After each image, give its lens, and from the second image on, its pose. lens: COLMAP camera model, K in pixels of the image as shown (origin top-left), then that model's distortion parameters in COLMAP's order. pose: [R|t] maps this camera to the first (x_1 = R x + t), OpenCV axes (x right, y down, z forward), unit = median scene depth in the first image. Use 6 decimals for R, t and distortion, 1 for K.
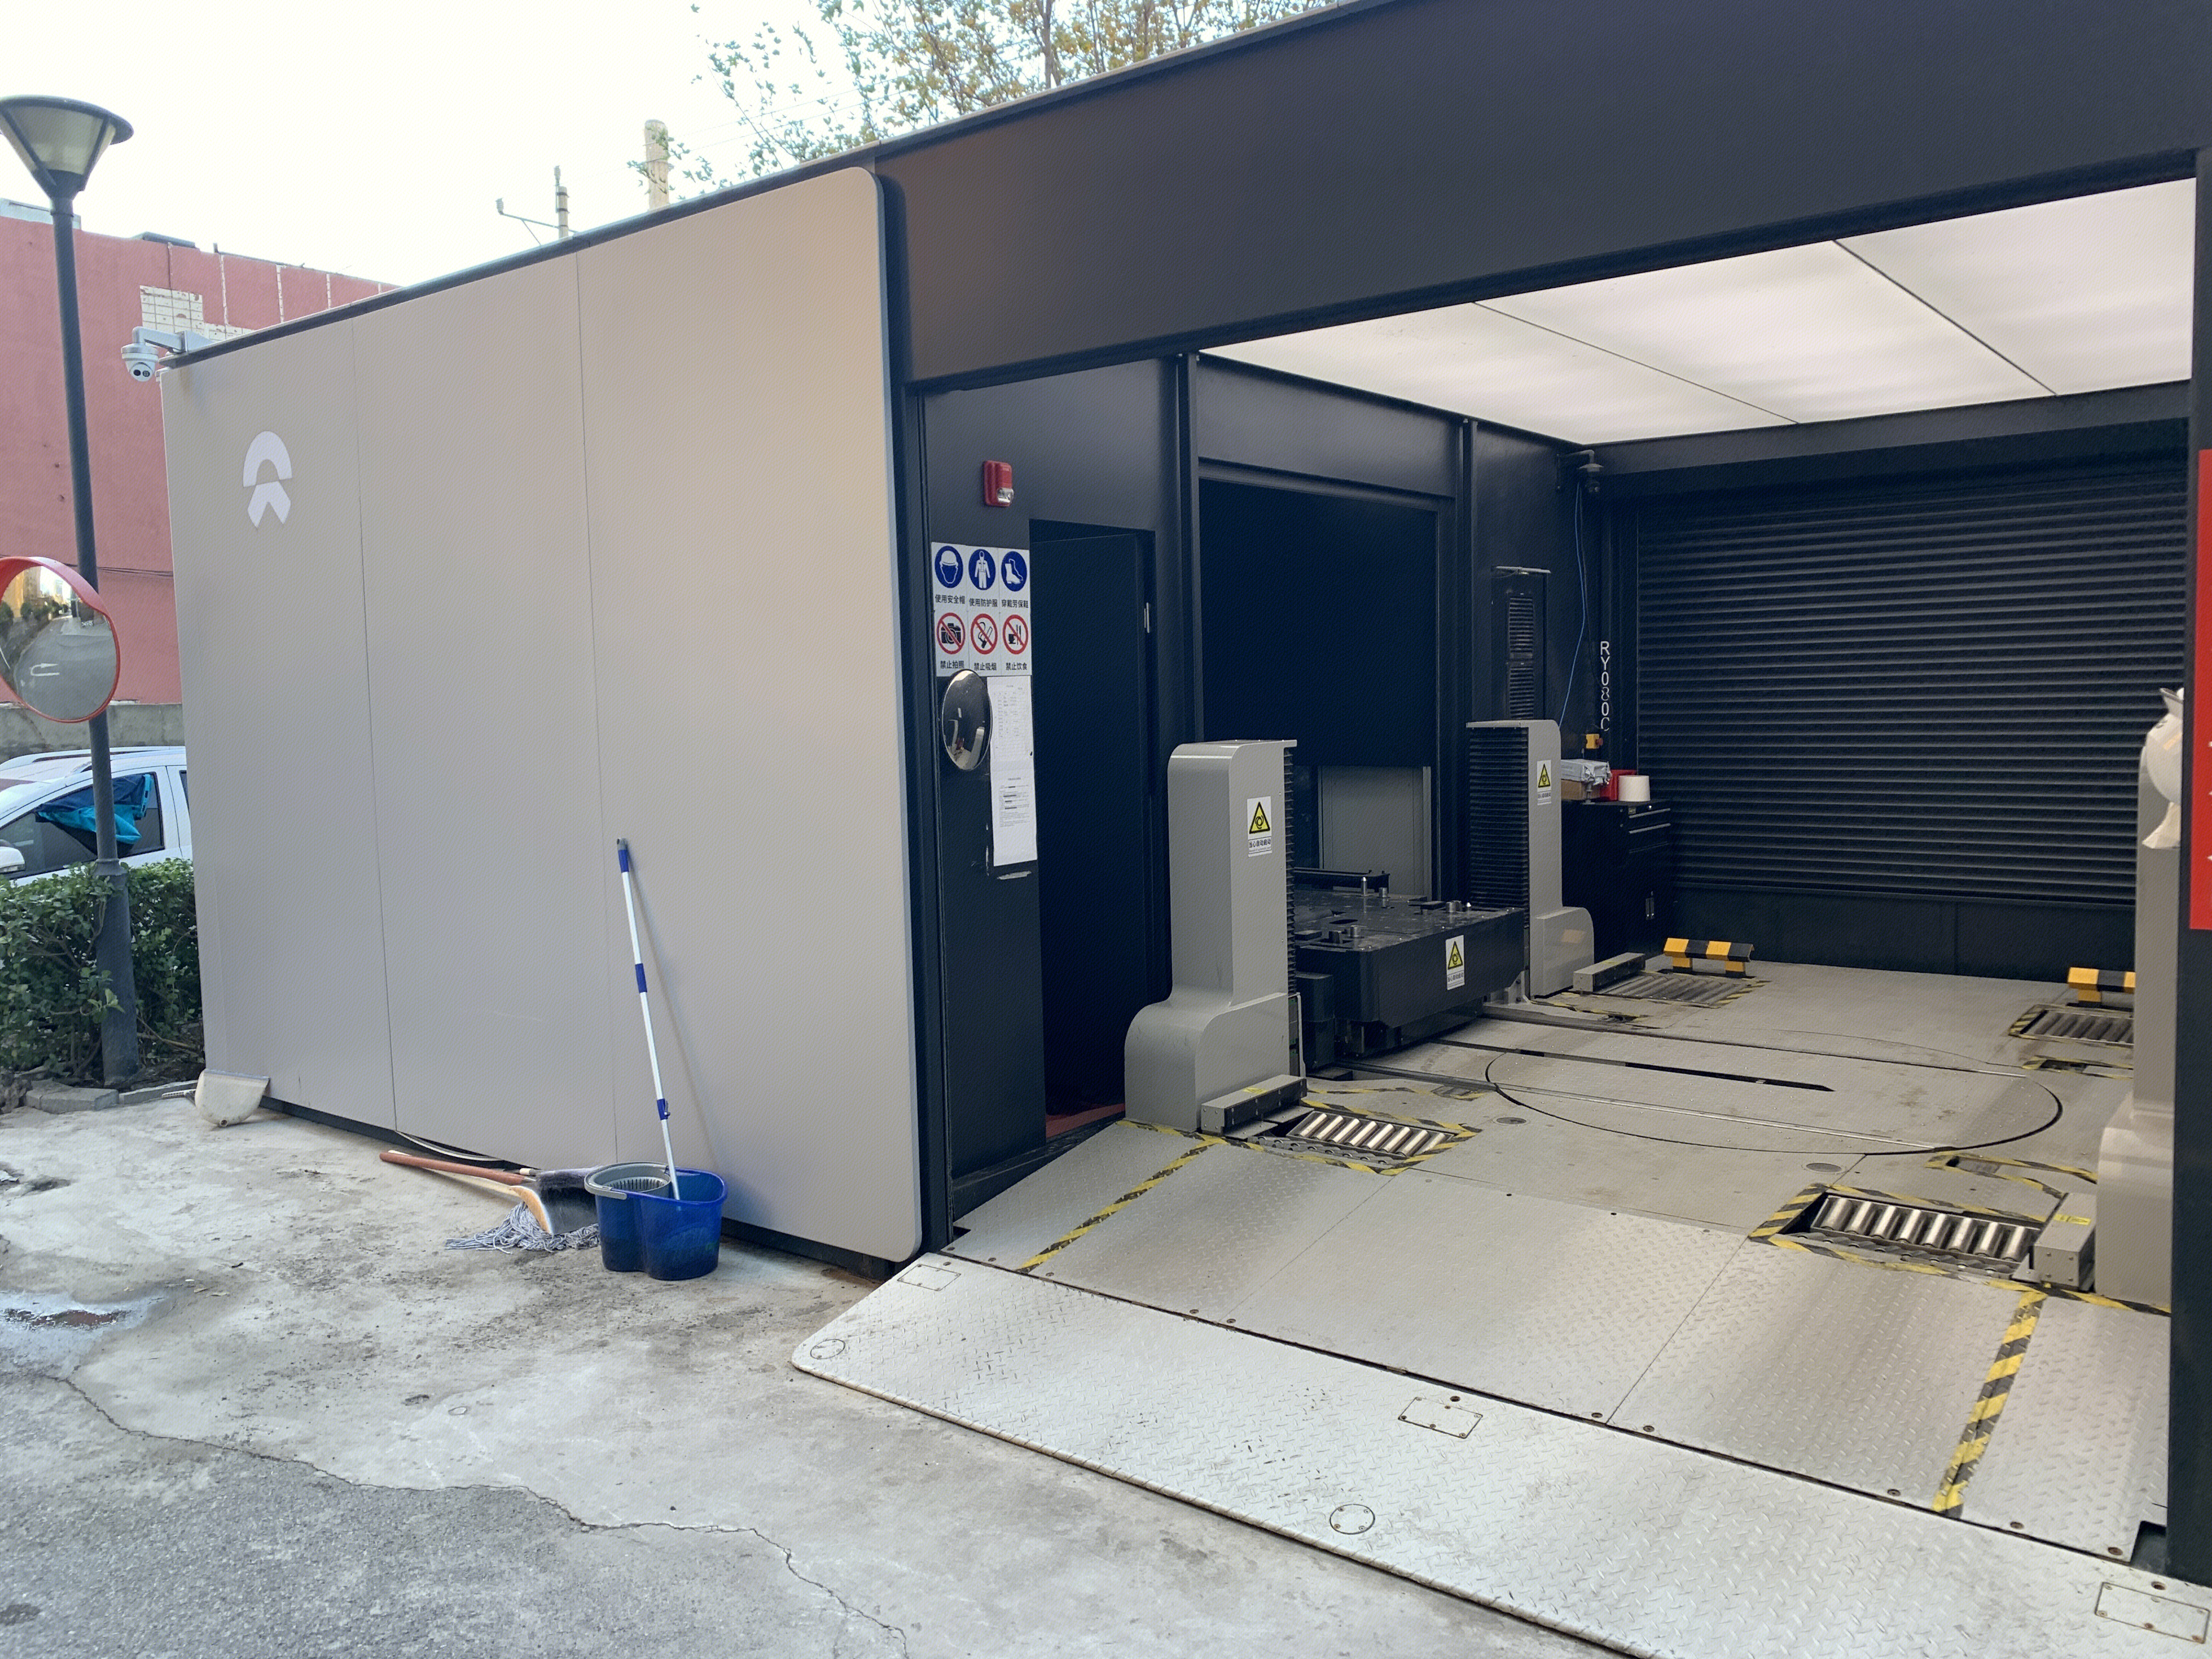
lens RADIAL K [[1688.0, 0, 1095.3], [0, 1688.0, 825.6], [0, 0, 1]] dist [0.045490, -0.057633]
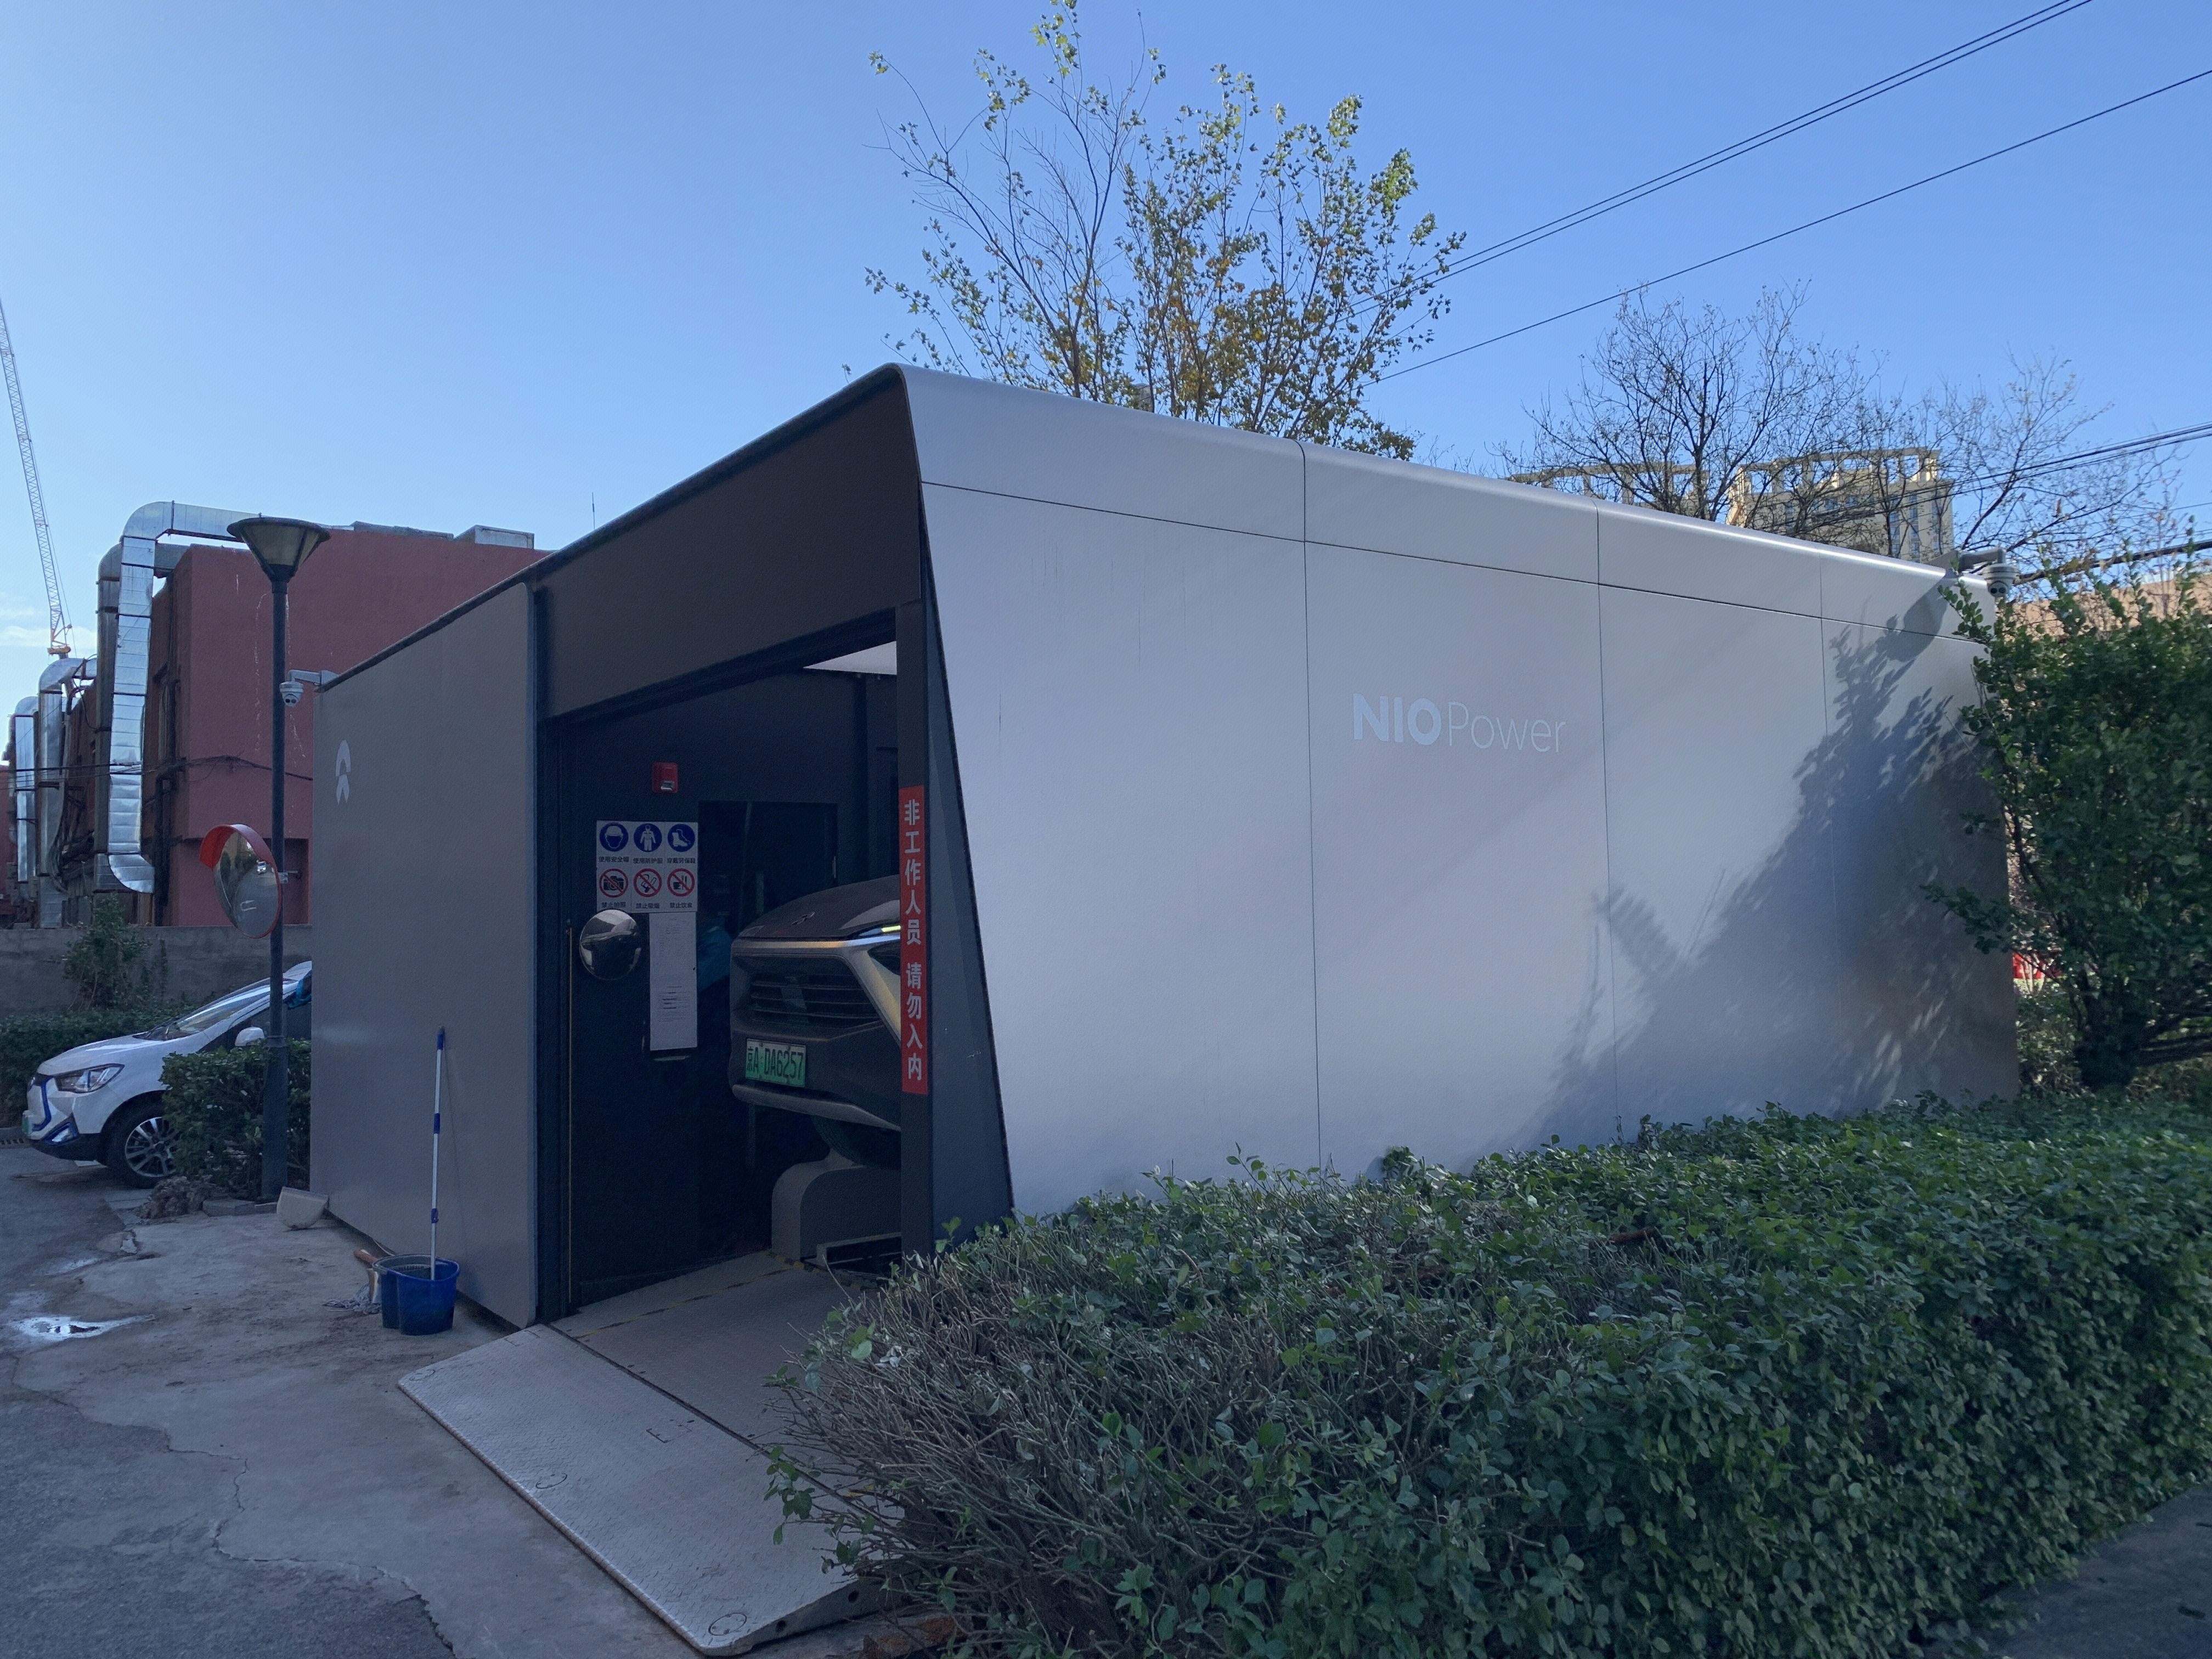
lens RADIAL K [[1688.0, 0, 1116.5], [0, 1688.0, 837.4], [0, 0, 1]] dist [0.045490, -0.057633]
pose [[0.959558, -0.009148, -0.281362, 0.701321], [-0.024878, 0.992806, -0.117122, 0.004604], [0.280409, 0.119385, 0.952427, -0.238793]]
